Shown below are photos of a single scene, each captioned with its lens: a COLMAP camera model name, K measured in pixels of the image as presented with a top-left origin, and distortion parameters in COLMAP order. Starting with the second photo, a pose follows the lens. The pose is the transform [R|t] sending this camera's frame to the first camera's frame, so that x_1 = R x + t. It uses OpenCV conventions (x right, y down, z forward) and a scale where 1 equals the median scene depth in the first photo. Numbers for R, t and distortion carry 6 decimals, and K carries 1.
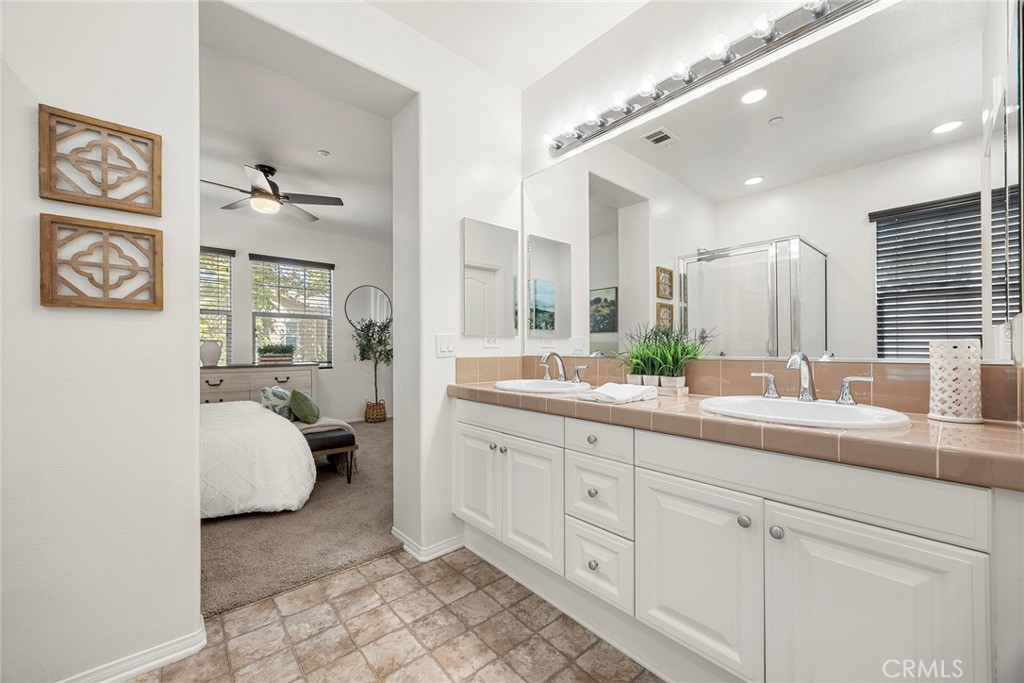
lens RADIAL K [[392.2, 0, 509.2], [0, 392.2, 346.7], [0, 0, 1]] dist [0.000497, -0.000509]
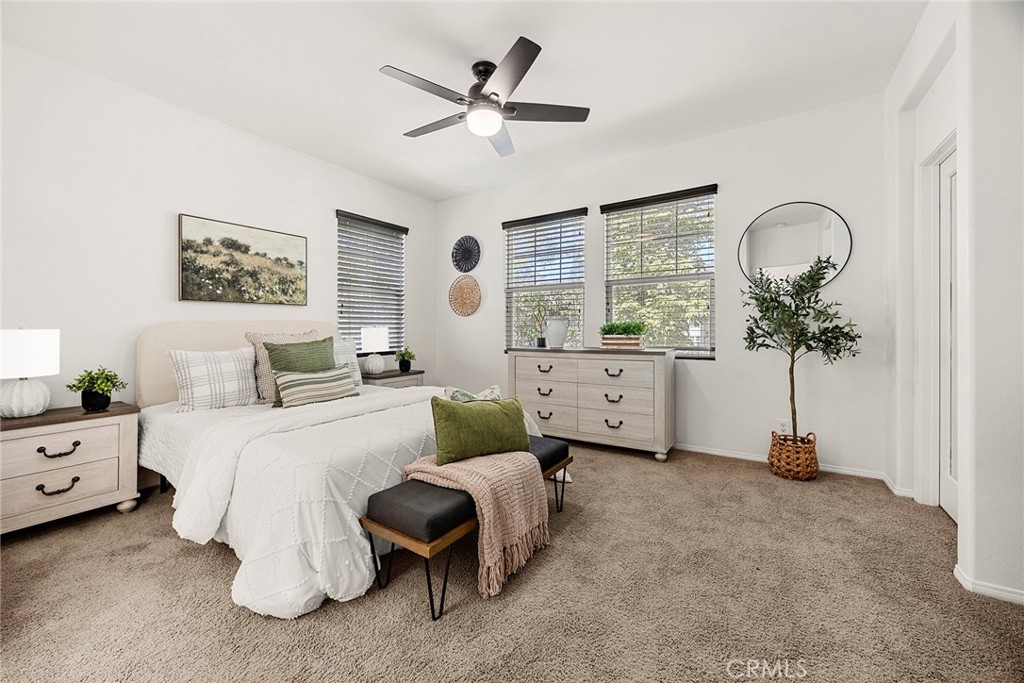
lens RADIAL K [[392.2, 0, 498.1], [0, 392.2, 332.0], [0, 0, 1]] dist [0.000497, -0.000509]
pose [[0.272995, 0.005869, -0.961998, 0.034367], [0.015383, 0.999827, 0.010465, 0.001515], [0.961892, -0.017655, 0.272858, 0.580255]]
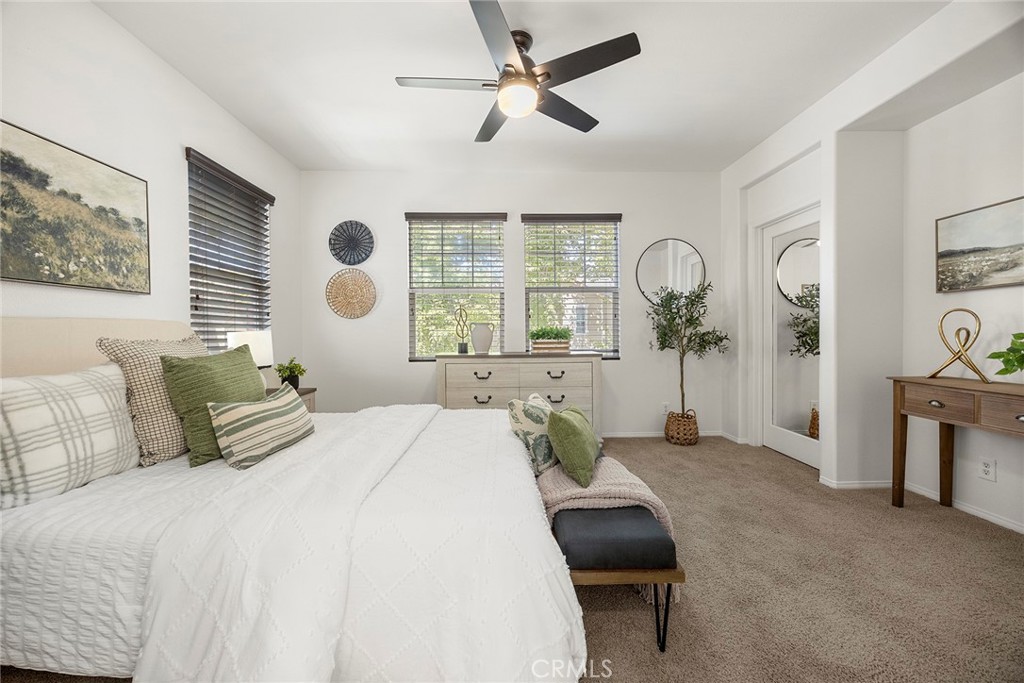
lens RADIAL K [[392.2, 0, 514.1], [0, 392.2, 343.7], [0, 0, 1]] dist [0.000497, -0.000509]
pose [[0.776628, 0.010124, -0.629878, -0.164098], [0.012487, 0.999427, 0.031461, 0.001019], [0.629836, -0.032299, 0.776057, 0.356033]]
